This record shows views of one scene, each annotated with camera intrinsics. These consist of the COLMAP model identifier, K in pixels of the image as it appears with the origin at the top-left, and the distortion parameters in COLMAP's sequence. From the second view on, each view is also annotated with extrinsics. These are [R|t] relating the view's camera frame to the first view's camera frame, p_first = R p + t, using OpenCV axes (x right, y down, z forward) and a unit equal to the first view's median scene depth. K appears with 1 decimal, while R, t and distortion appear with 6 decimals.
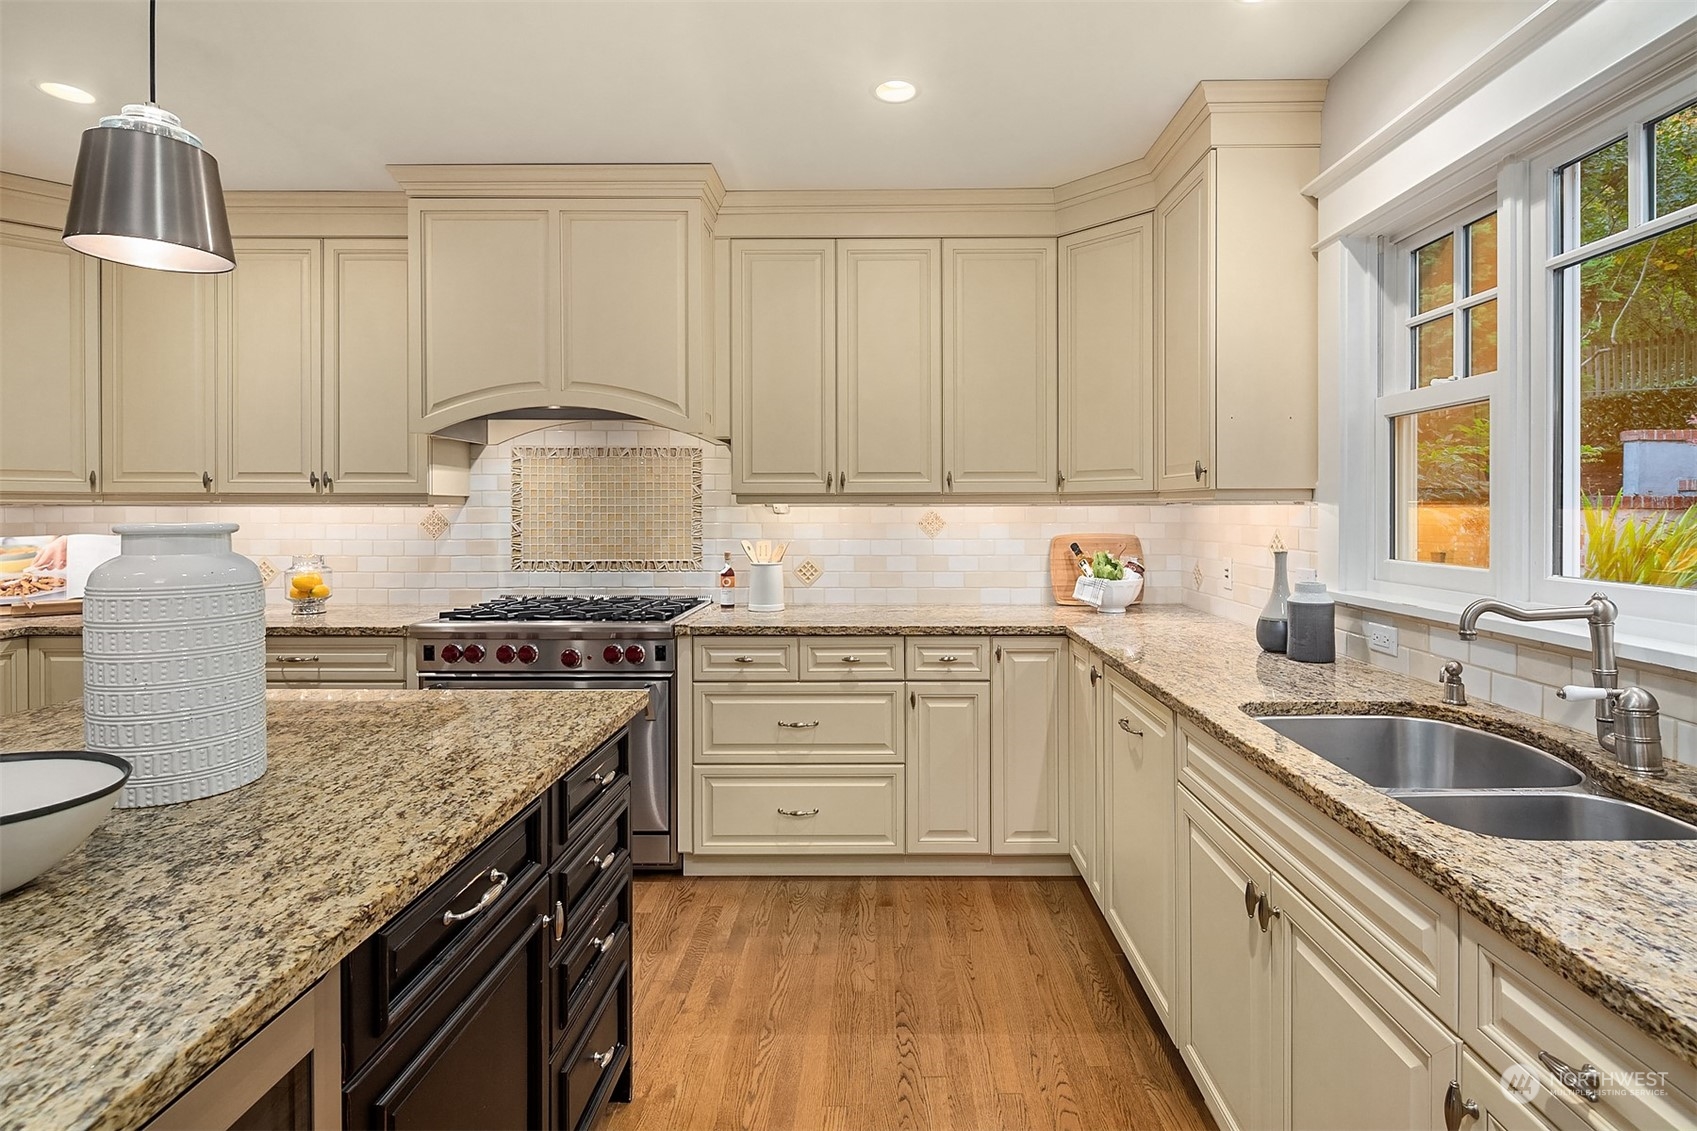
lens RADIAL K [[856.8, 0, 887.6], [0, 856.8, 537.0], [0, 0, 1]] dist [0.004378, -0.000460]
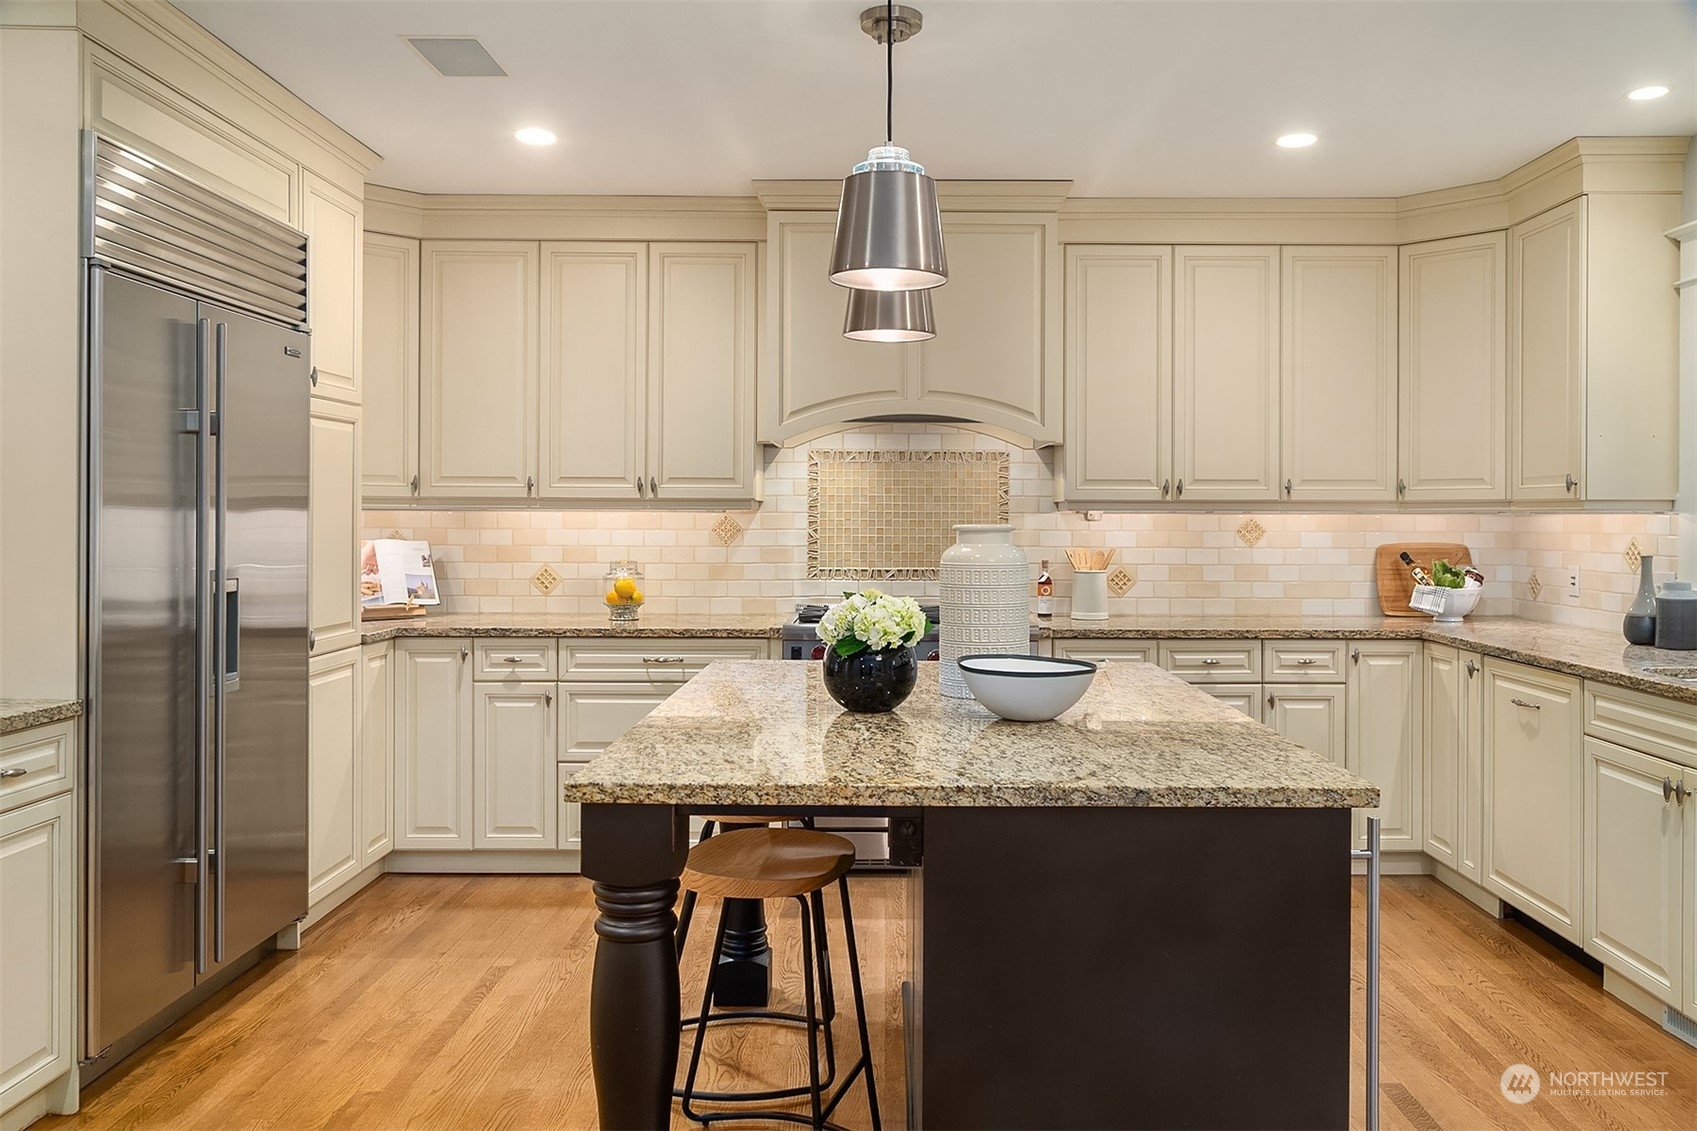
lens RADIAL K [[1355.3, 0, 847.0], [0, 1355.3, 563.0], [0, 0, 1]] dist [-0.007068, -0.000881]
pose [[0.999905, 0.004664, -0.012992, -0.423462], [-0.004646, 0.999988, 0.001417, 0.021463], [0.012998, -0.001357, 0.999915, -0.587373]]
